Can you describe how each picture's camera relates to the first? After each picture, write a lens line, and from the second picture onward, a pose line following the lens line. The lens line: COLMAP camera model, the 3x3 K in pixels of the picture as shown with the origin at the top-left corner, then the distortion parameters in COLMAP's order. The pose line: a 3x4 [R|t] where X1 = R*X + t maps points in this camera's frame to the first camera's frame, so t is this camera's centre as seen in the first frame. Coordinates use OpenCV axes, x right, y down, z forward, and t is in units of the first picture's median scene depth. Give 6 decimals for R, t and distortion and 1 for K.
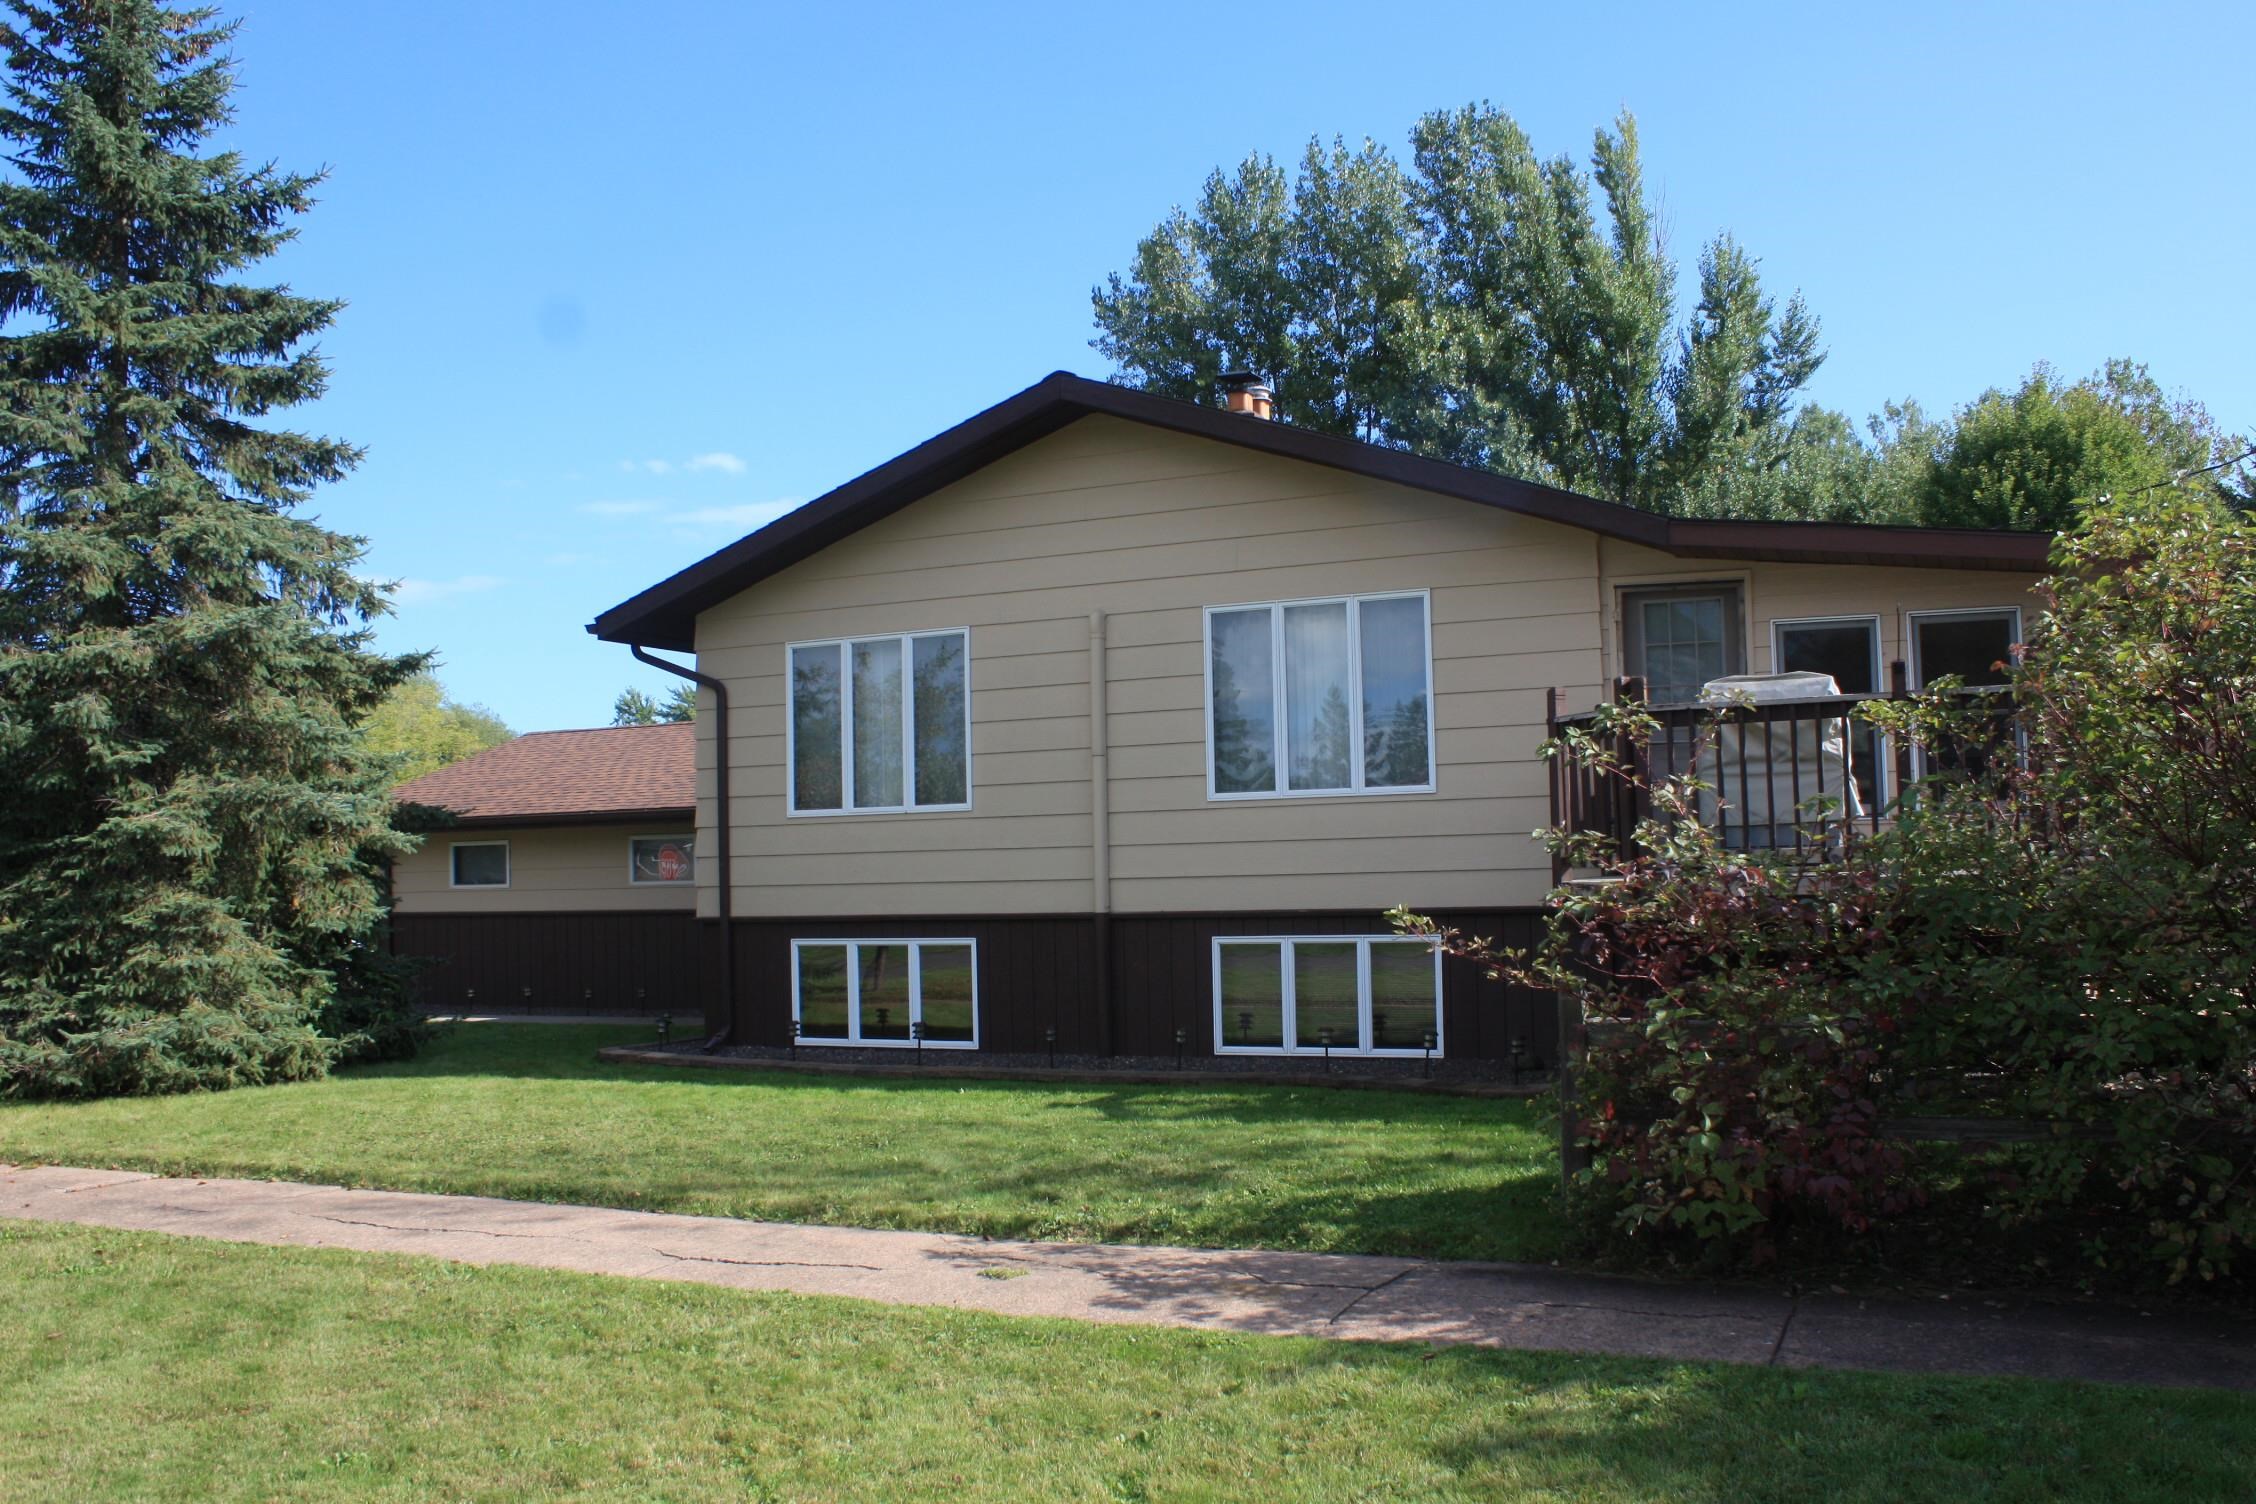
lens RADIAL K [[1970.0, 0, 1128.0], [0, 1970.0, 752.0], [0, 0, 1]] dist [-0.179861, 0.171247]
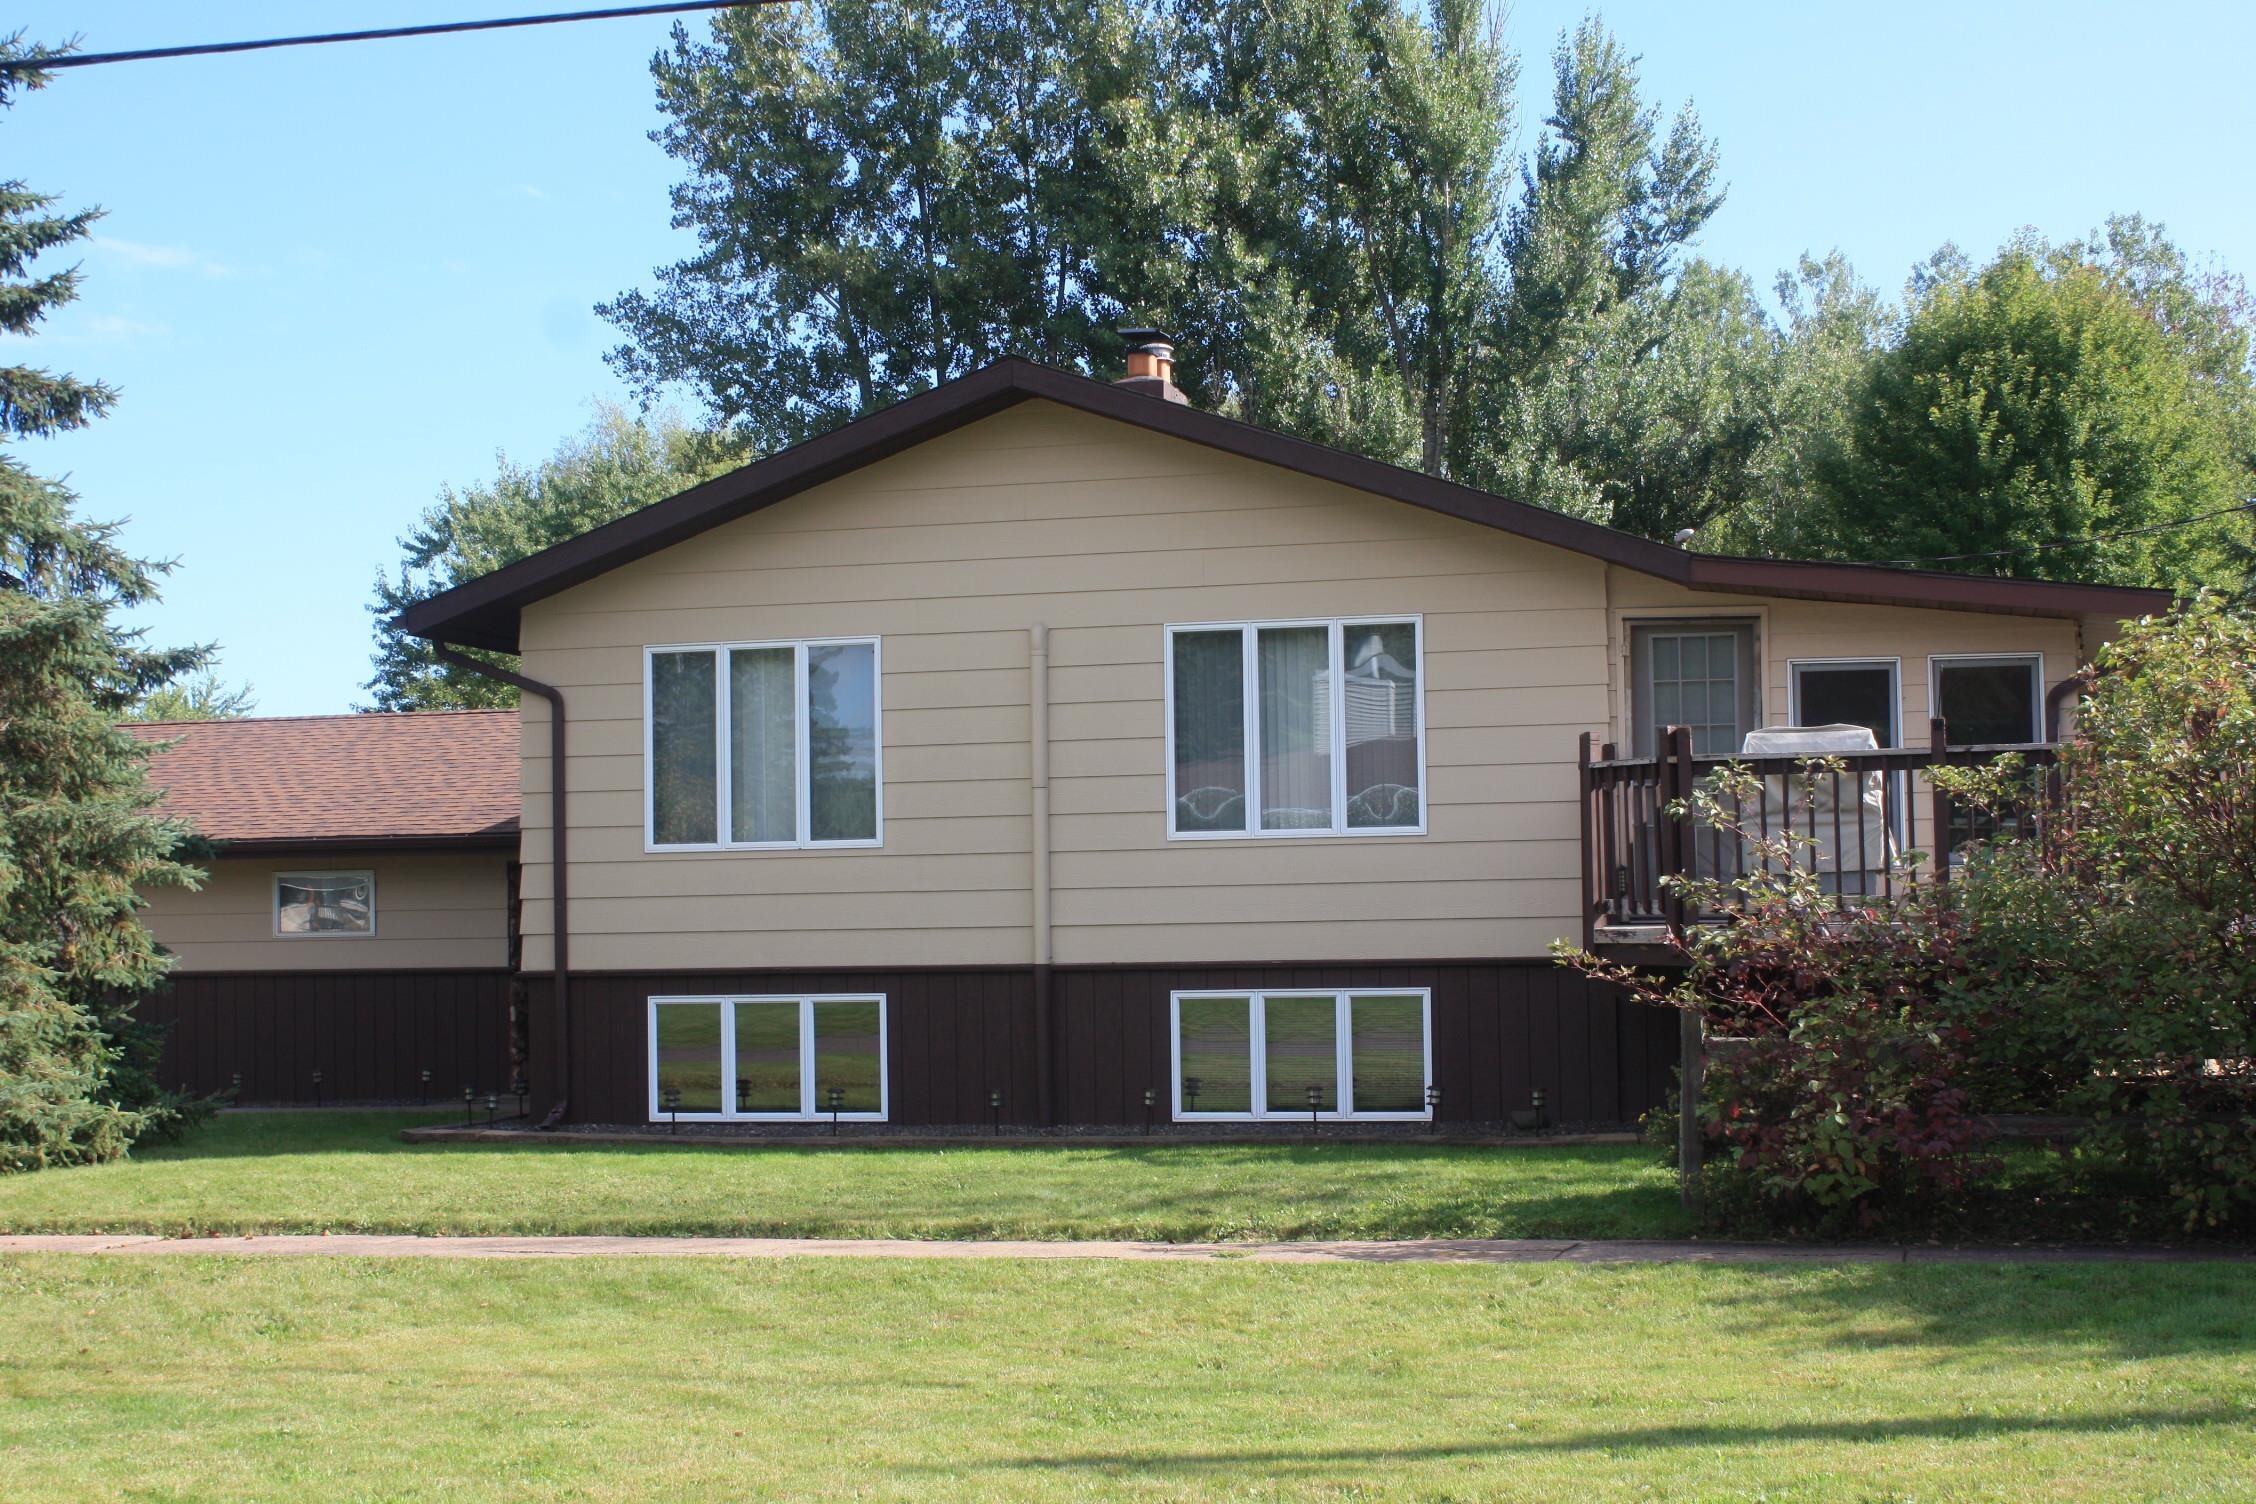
lens RADIAL K [[3287.7, 0, 1128.0], [0, 3287.7, 752.0], [0, 0, 1]] dist [-0.106341, 0.017532]
pose [[0.982253, 0.017180, 0.186770, -0.072576], [-0.017540, 0.999846, 0.000278, -0.004348], [-0.186737, -0.003550, 0.982404, -0.132717]]
